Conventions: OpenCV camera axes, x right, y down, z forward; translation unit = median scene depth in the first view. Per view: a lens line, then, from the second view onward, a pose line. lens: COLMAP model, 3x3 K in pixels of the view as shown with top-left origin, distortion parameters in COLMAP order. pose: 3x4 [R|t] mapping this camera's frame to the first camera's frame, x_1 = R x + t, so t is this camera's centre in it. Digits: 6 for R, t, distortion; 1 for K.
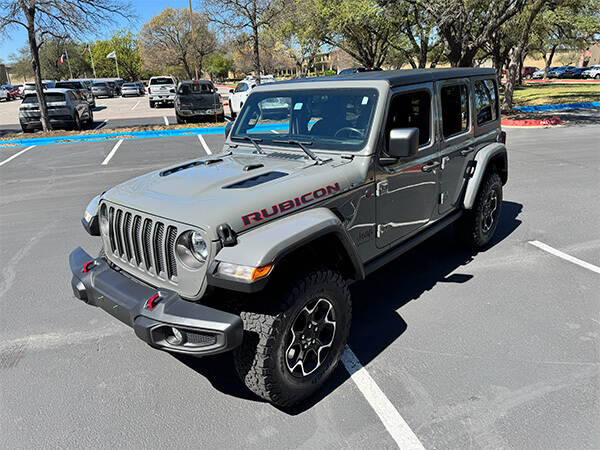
lens RADIAL K [[445.7, 0, 300.0], [0, 445.7, 225.0], [0, 0, 1]] dist [0.002301, -0.005526]
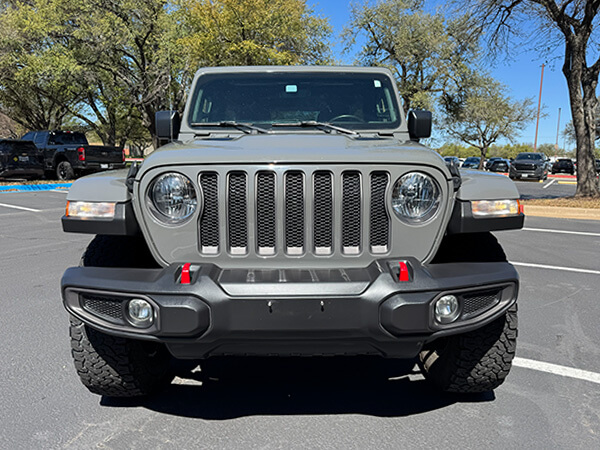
lens RADIAL K [[461.7, 0, 327.6], [0, 461.7, 224.4], [0, 0, 1]] dist [-0.002193, -0.001539]
pose [[0.730568, -0.061936, 0.680025, -0.513922], [0.186796, 0.976018, -0.111784, 0.091412], [-0.656793, 0.208692, 0.724618, 0.323265]]
